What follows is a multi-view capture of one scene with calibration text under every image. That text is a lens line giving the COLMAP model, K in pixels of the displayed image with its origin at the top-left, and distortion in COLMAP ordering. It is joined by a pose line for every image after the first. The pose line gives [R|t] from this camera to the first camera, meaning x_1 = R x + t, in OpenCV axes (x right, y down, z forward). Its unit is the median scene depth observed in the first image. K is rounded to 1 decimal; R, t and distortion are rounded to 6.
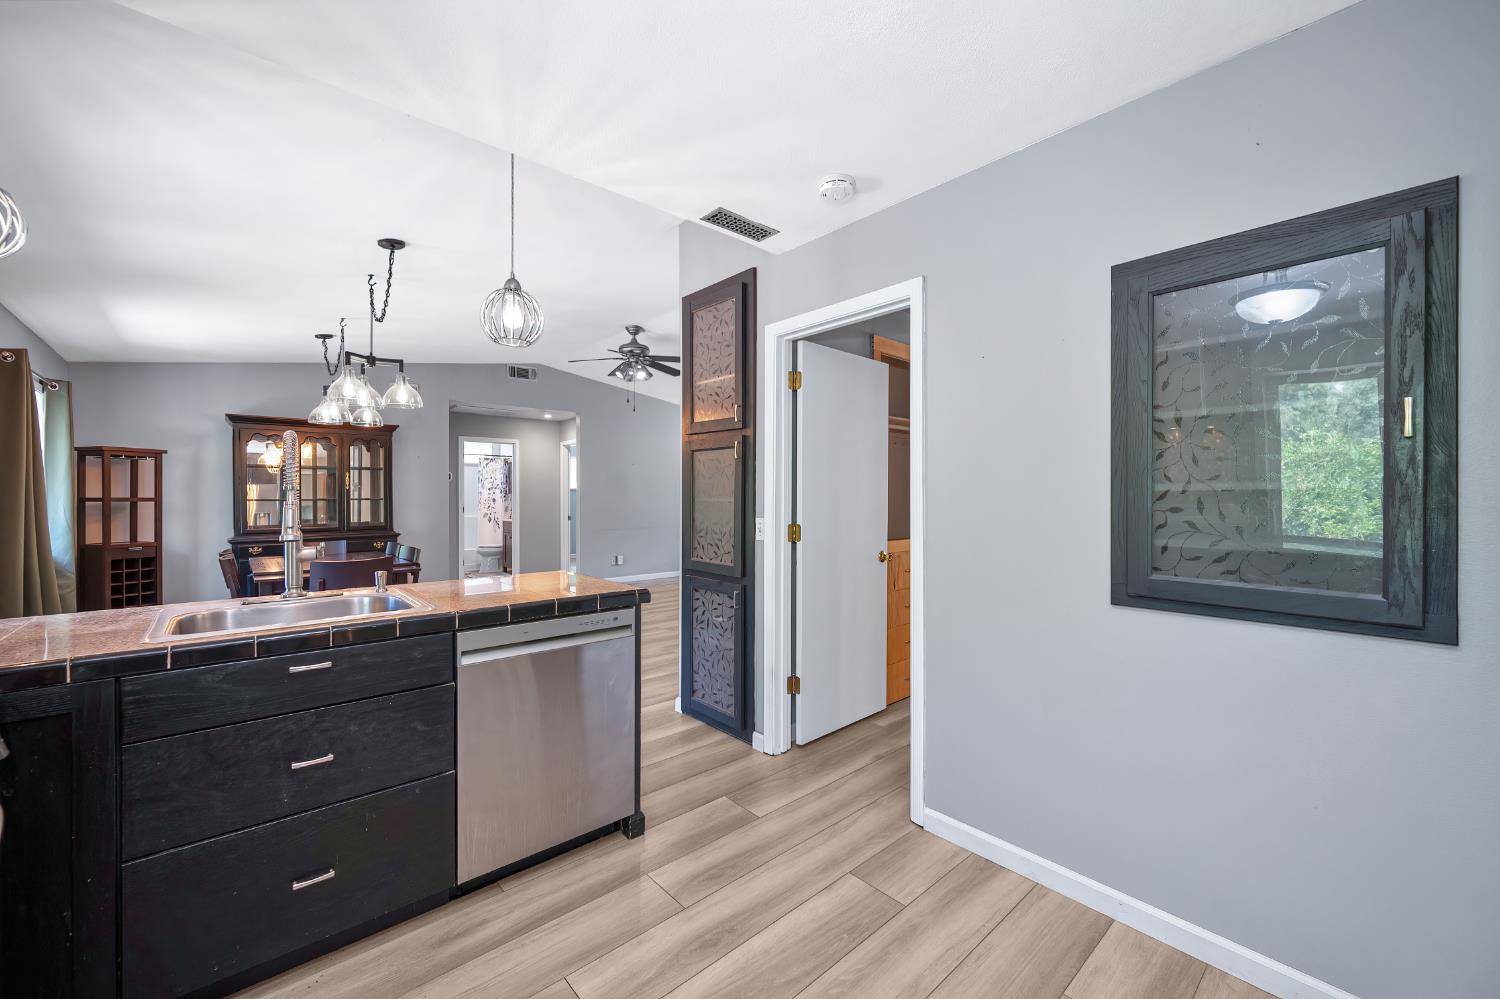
lens RADIAL K [[597.0, 0, 751.2], [0, 597.0, 494.0], [0, 0, 1]] dist [0.001435, 0.000096]
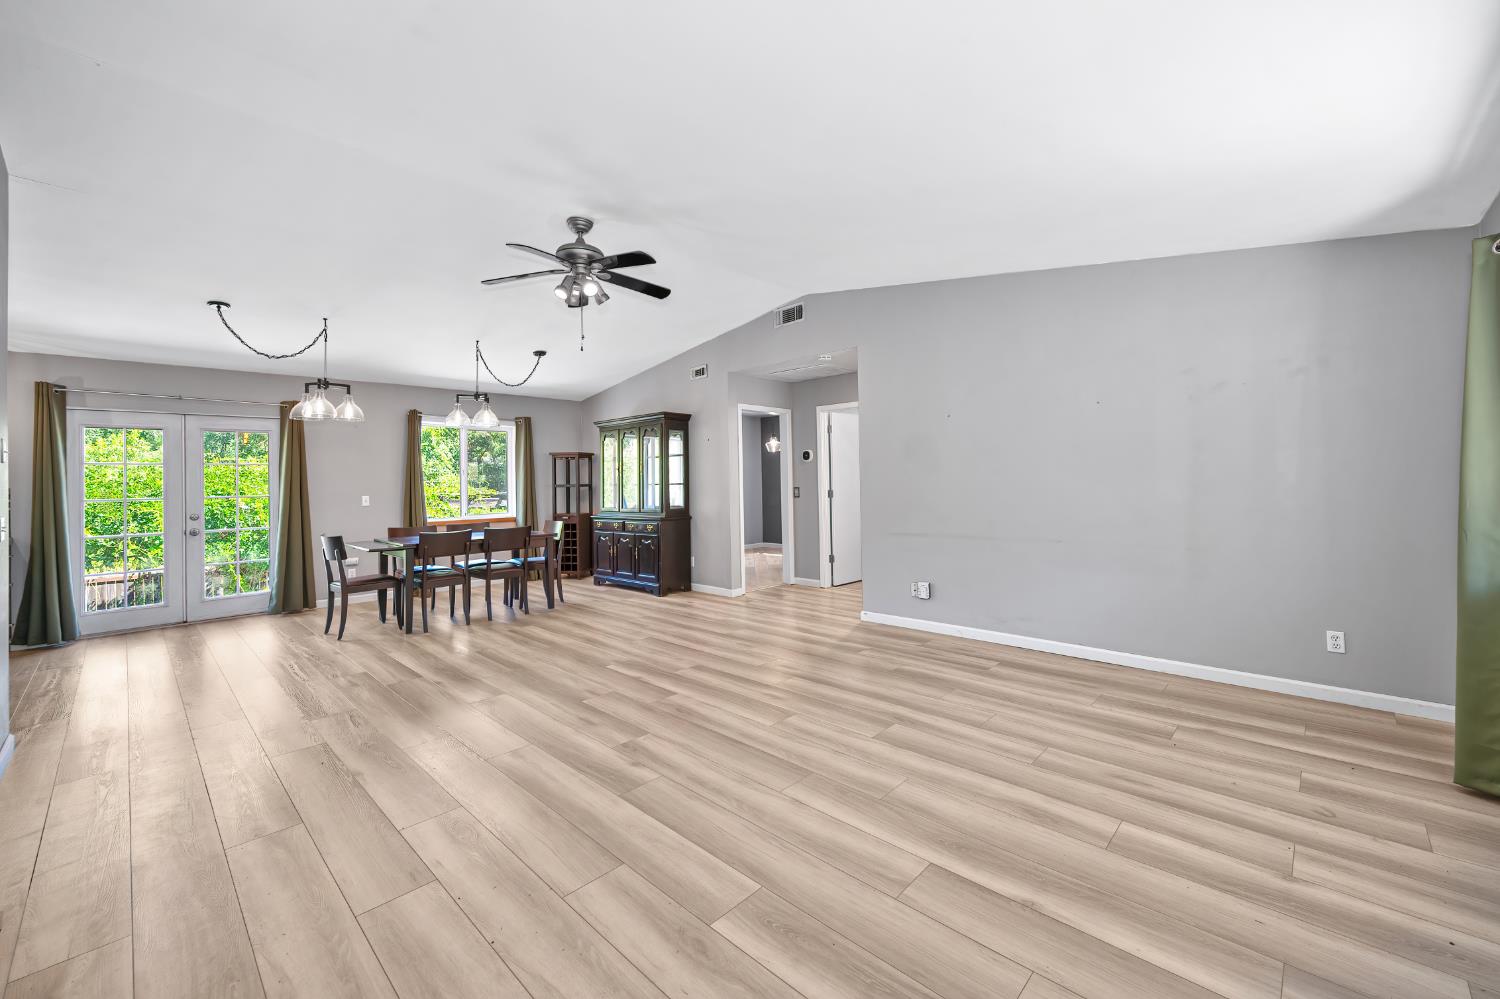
lens RADIAL K [[602.8, 0, 755.2], [0, 602.8, 476.1], [0, 0, 1]] dist [-0.000549, -0.000082]
pose [[0.079434, -0.008379, -0.996805, 0.536940], [0.024112, 0.999688, -0.006481, 0.006111], [0.996548, -0.023520, 0.079611, 1.298804]]
